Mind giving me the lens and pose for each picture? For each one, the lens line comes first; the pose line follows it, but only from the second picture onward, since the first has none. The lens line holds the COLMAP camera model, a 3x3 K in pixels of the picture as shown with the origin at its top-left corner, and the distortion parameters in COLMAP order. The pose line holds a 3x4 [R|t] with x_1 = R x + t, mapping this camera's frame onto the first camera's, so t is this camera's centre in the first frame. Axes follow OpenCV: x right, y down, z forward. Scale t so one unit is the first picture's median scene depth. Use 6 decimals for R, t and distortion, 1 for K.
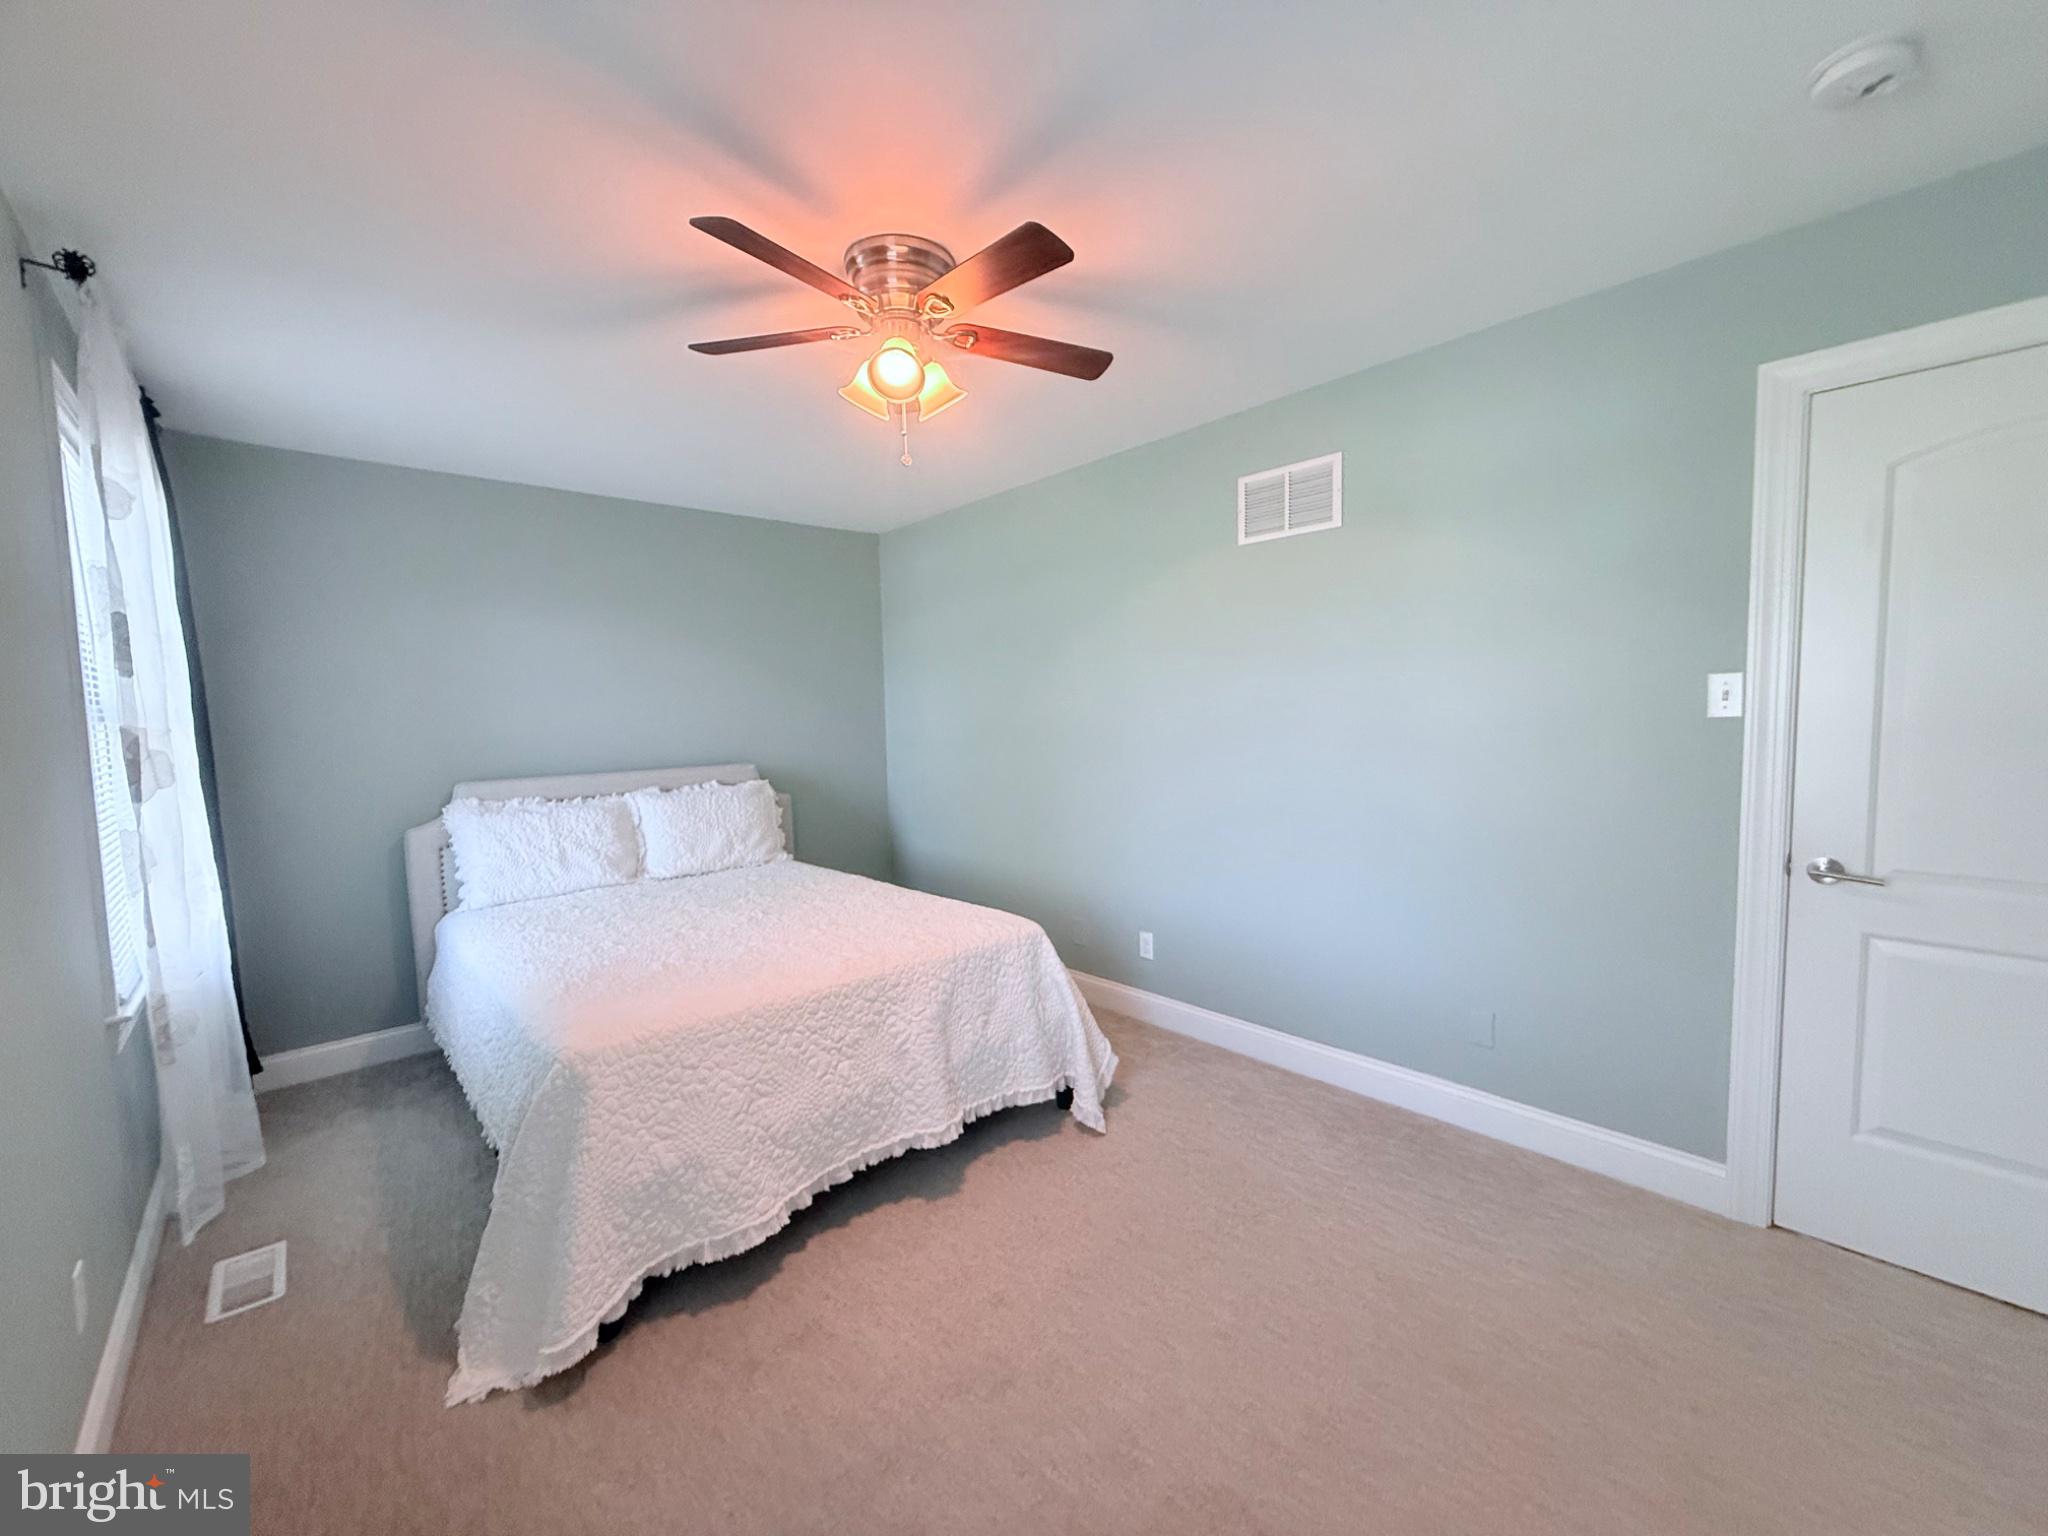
lens RADIAL K [[816.2, 0, 1024.0], [0, 816.2, 768.0], [0, 0, 1]] dist [-0.002209, -0.000292]
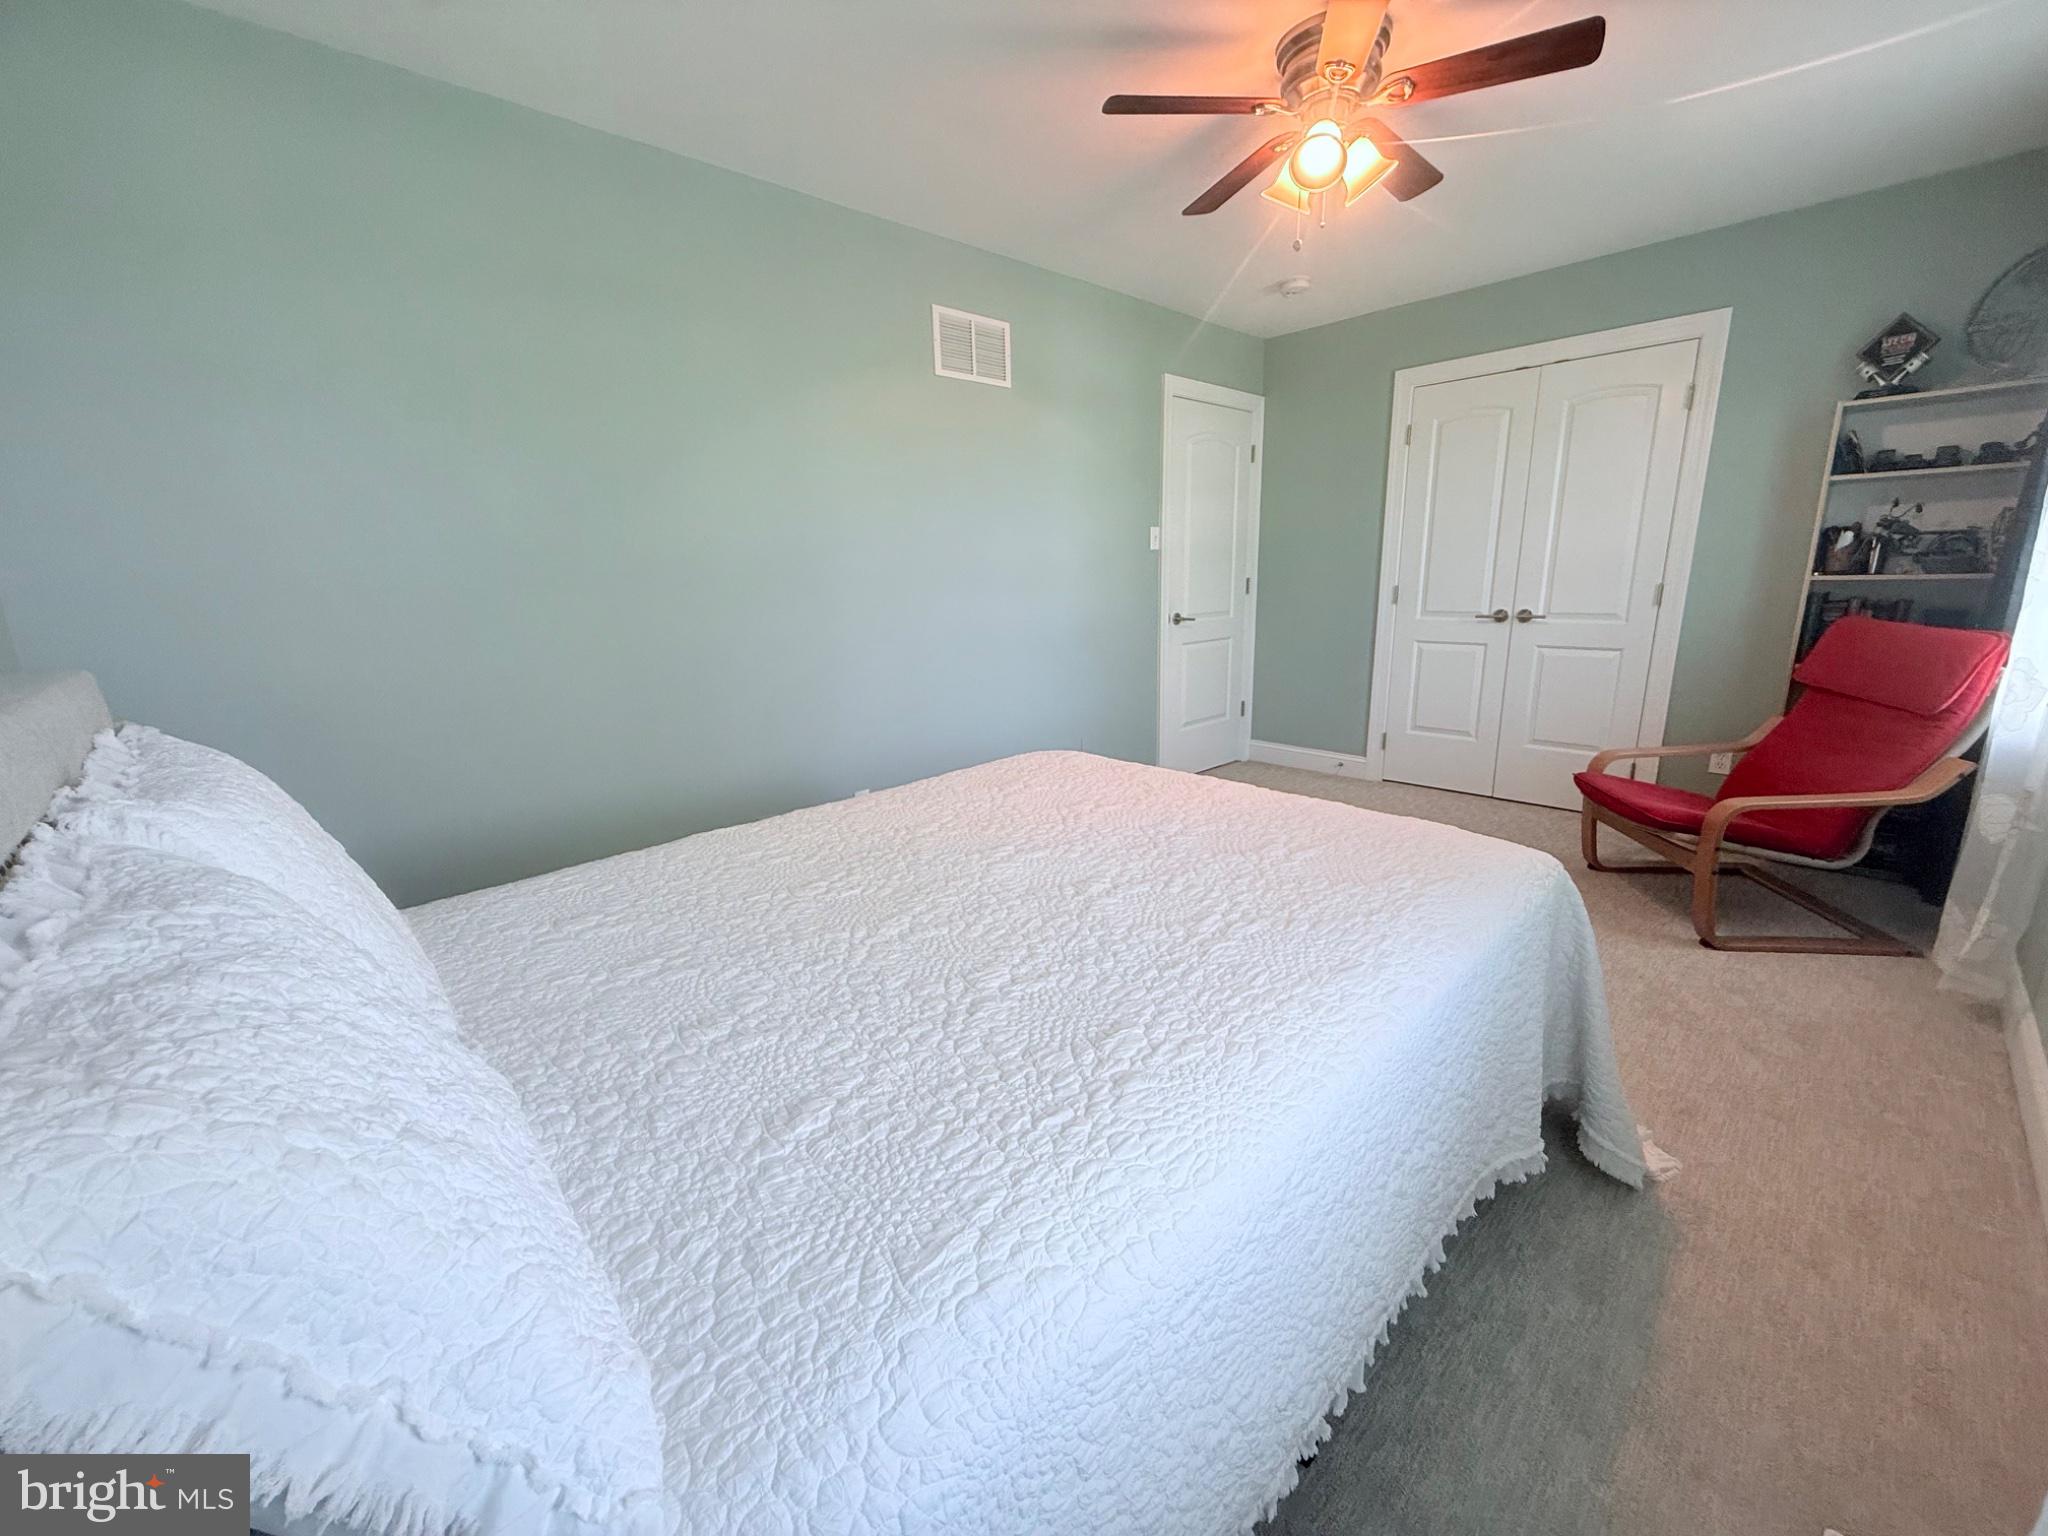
lens RADIAL K [[816.2, 0, 1024.0], [0, 816.2, 768.0], [0, 0, 1]] dist [-0.002209, -0.000292]
pose [[-0.026278, -0.216751, 0.975873, -0.950138], [0.096054, 0.971146, 0.218287, -0.004950], [-0.995029, 0.099473, -0.004700, 1.050592]]
